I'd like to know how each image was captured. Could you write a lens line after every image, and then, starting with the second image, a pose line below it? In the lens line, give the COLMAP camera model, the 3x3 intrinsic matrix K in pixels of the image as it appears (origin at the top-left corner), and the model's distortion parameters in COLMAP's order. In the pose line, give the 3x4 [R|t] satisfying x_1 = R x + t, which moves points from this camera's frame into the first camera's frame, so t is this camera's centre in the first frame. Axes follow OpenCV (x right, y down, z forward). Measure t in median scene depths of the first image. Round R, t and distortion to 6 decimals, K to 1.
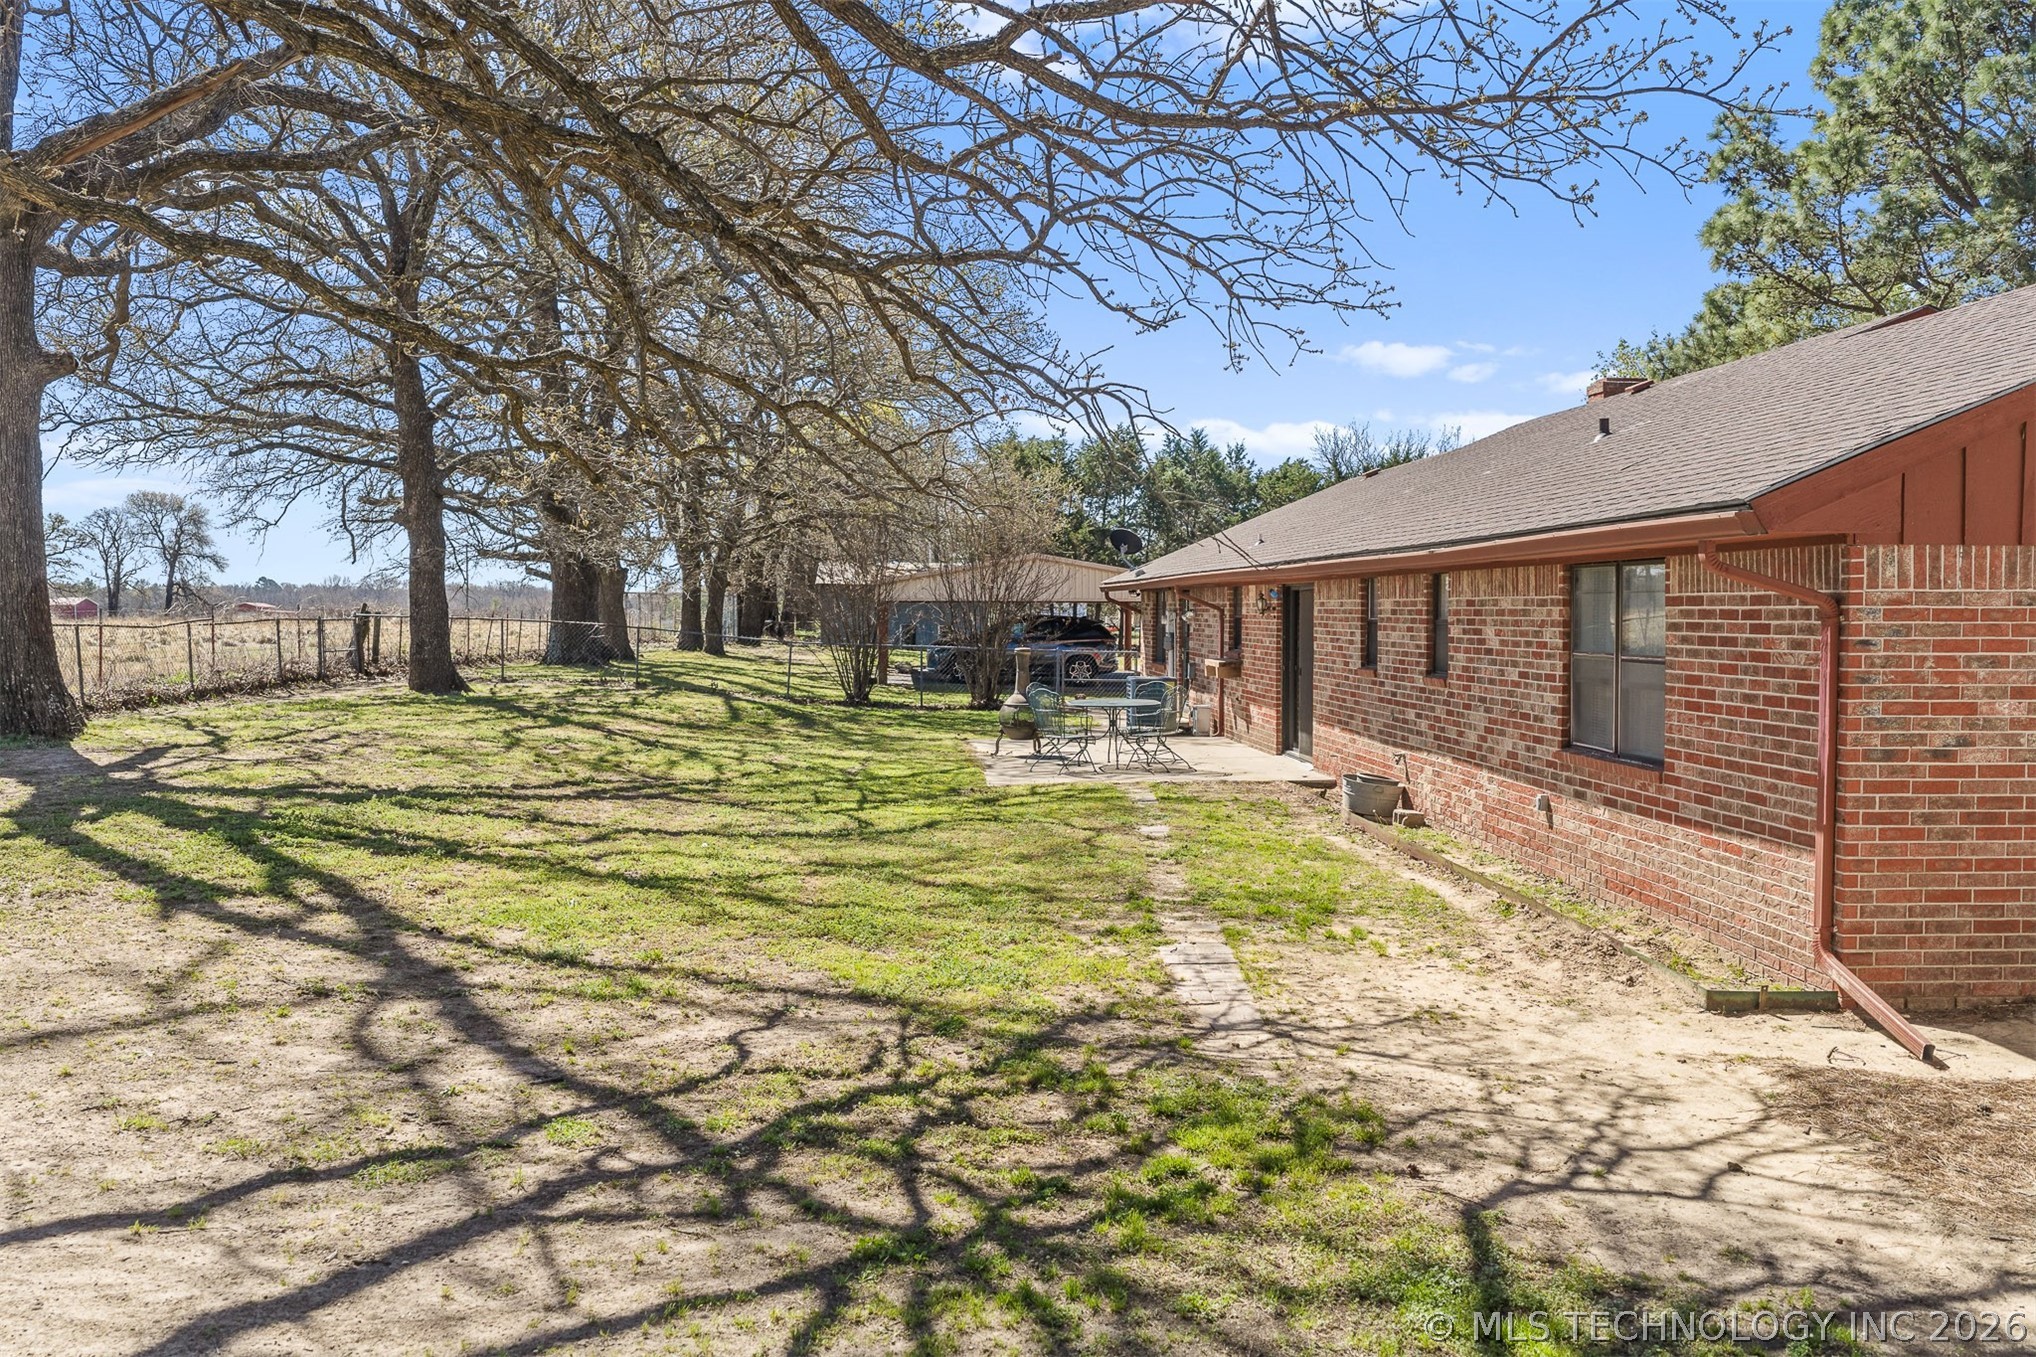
lens RADIAL K [[1686.8, 0, 1026.1], [0, 1686.8, 689.4], [0, 0, 1]] dist [0.023358, -0.040638]
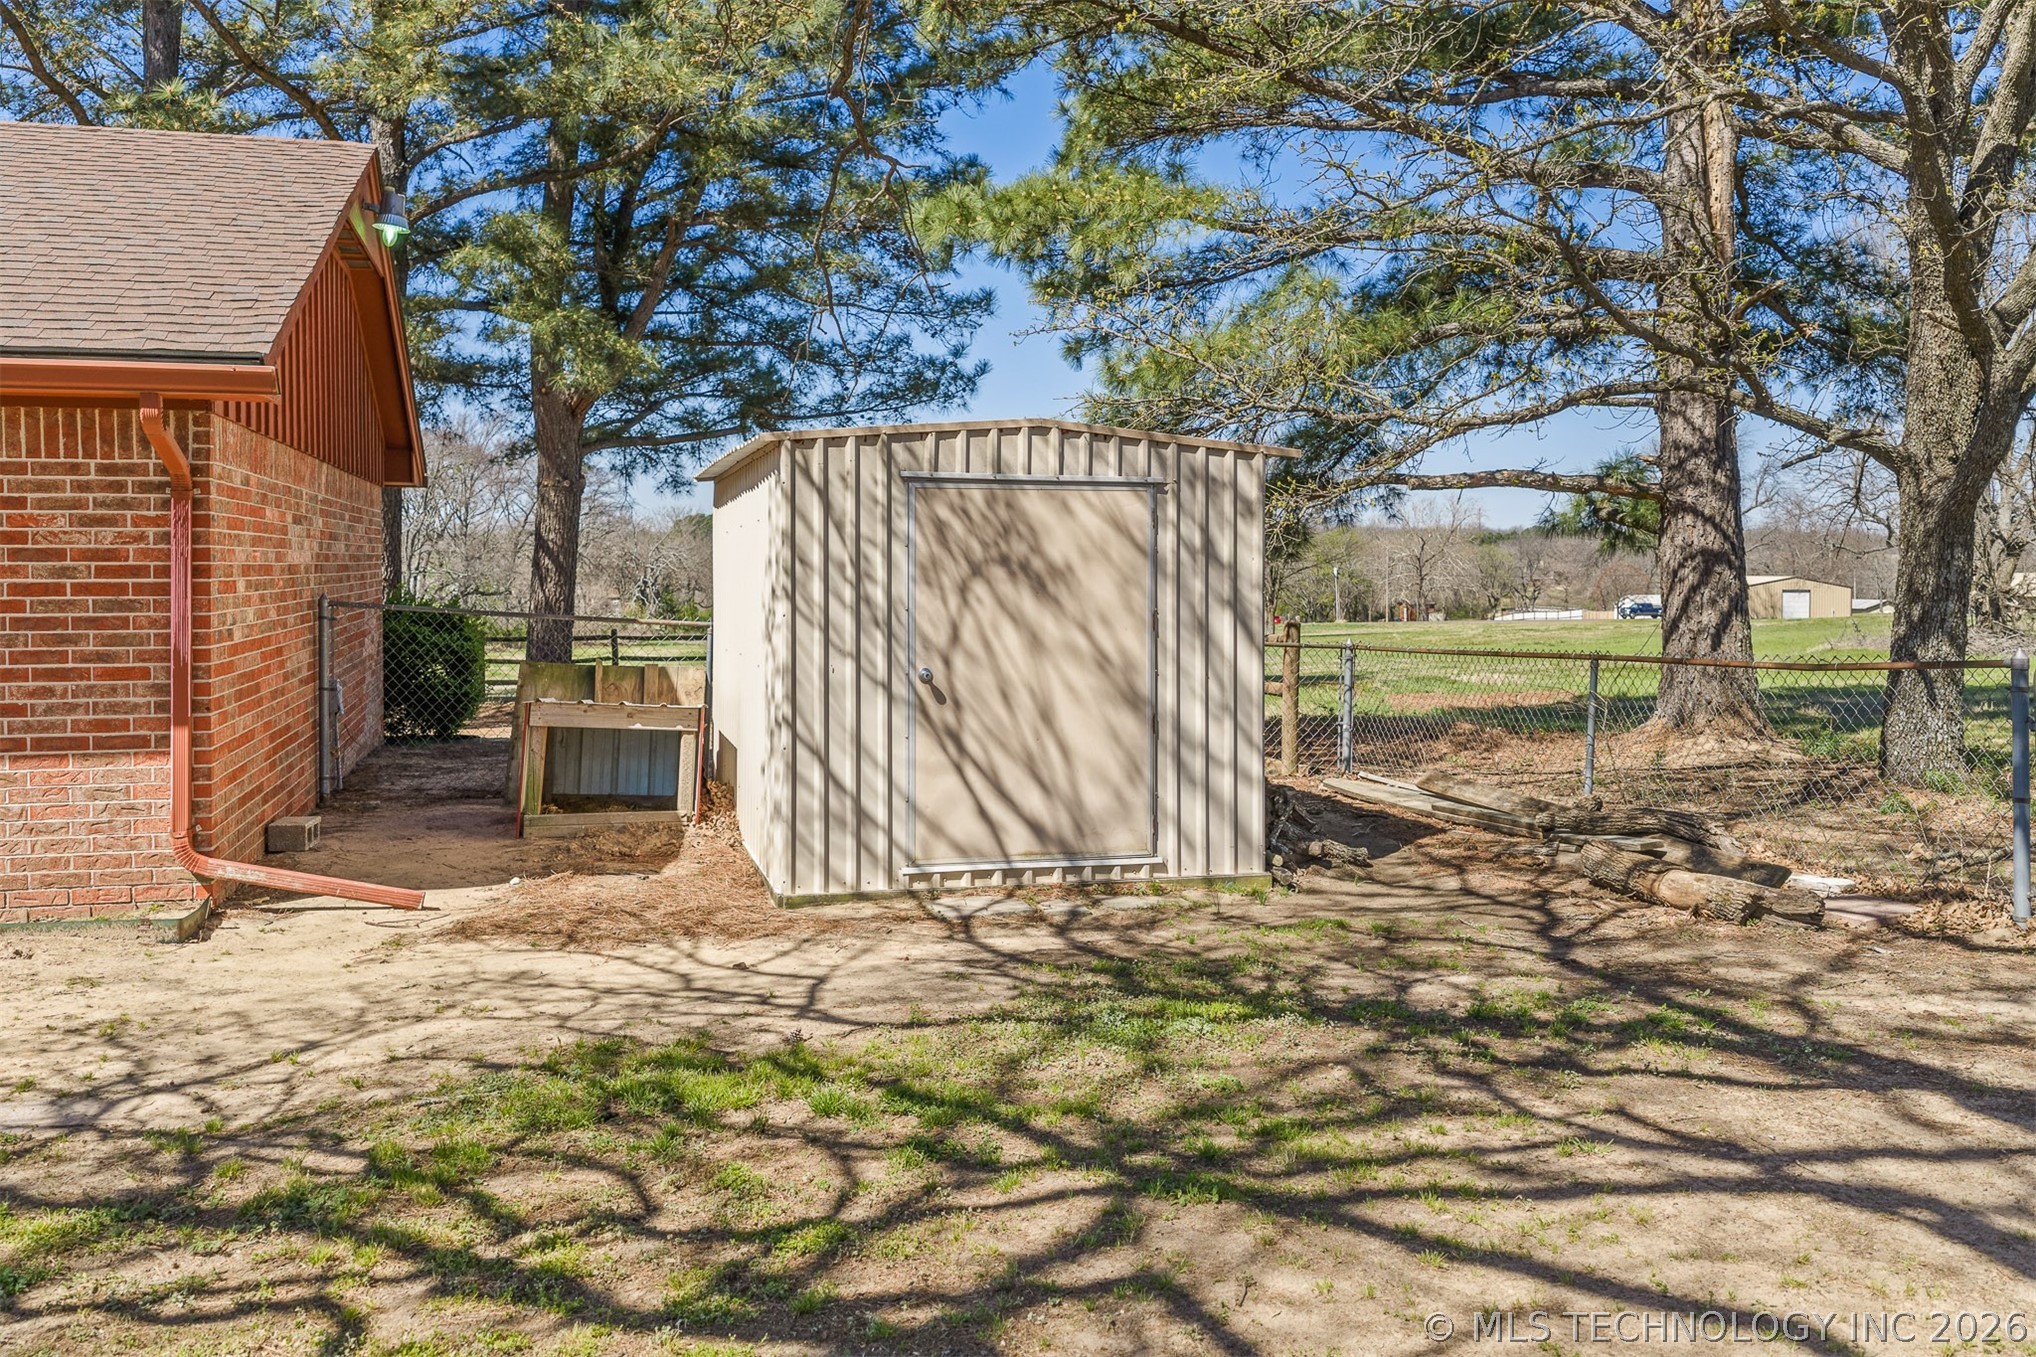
lens RADIAL K [[1686.8, 0, 1026.1], [0, 1686.8, 689.4], [0, 0, 1]] dist [0.023358, -0.040638]
pose [[-0.205162, -0.069048, 0.976289, -0.816675], [0.042055, 0.995965, 0.079277, 0.017664], [-0.977824, 0.057323, -0.201430, 1.183896]]
